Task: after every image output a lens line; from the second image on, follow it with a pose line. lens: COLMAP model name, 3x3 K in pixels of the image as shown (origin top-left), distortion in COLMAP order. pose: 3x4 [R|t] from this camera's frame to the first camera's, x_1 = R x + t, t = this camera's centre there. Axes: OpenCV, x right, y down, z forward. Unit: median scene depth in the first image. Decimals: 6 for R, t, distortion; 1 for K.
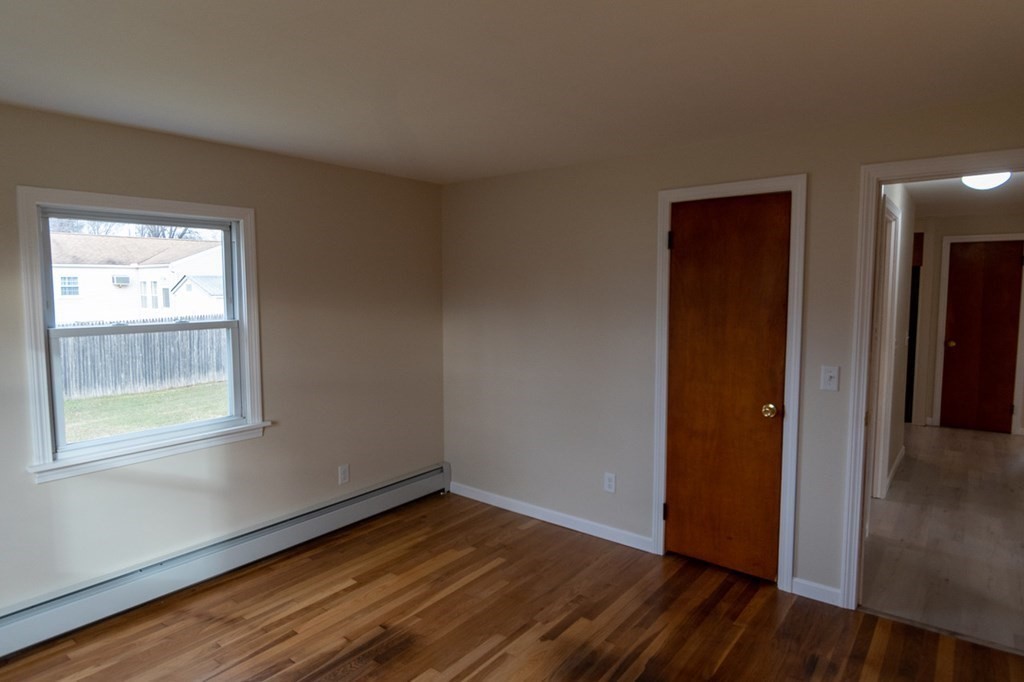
lens RADIAL K [[588.9, 0, 512.0], [0, 588.9, 341.0], [0, 0, 1]] dist [-0.005638, -0.001498]
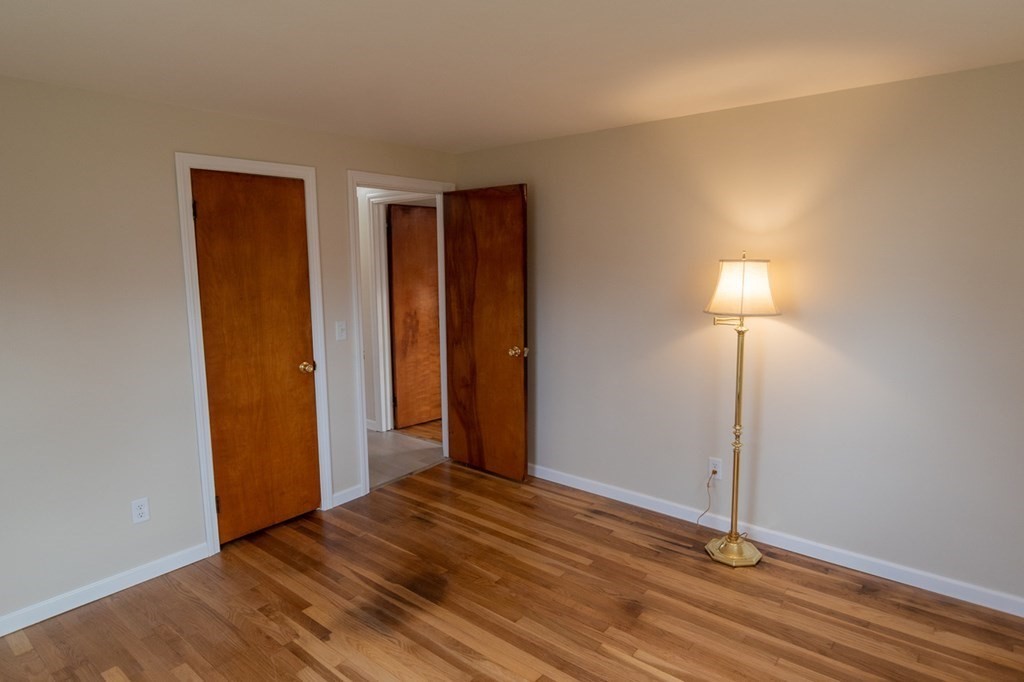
lens RADIAL K [[588.9, 0, 512.0], [0, 588.9, 341.0], [0, 0, 1]] dist [-0.005638, -0.001498]
pose [[0.021469, -0.143115, 0.989473, -0.728258], [0.103213, 0.984730, 0.140190, -0.056212], [-0.994428, 0.099117, 0.035913, 0.567592]]
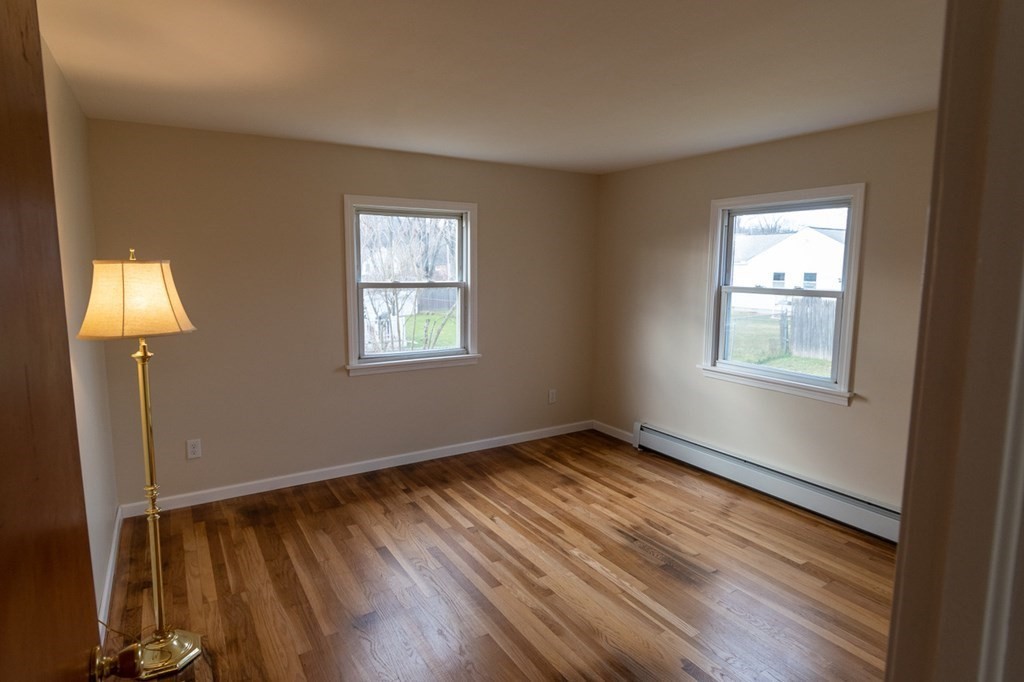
lens RADIAL K [[564.5, 0, 511.3], [0, 564.5, 327.3], [0, 0, 1]] dist [0.012582, -0.019682]
pose [[-0.342617, 0.109013, -0.933129, 0.796520], [-0.088610, 0.985067, 0.147615, -0.078055], [0.935287, 0.133260, -0.327841, 0.879352]]
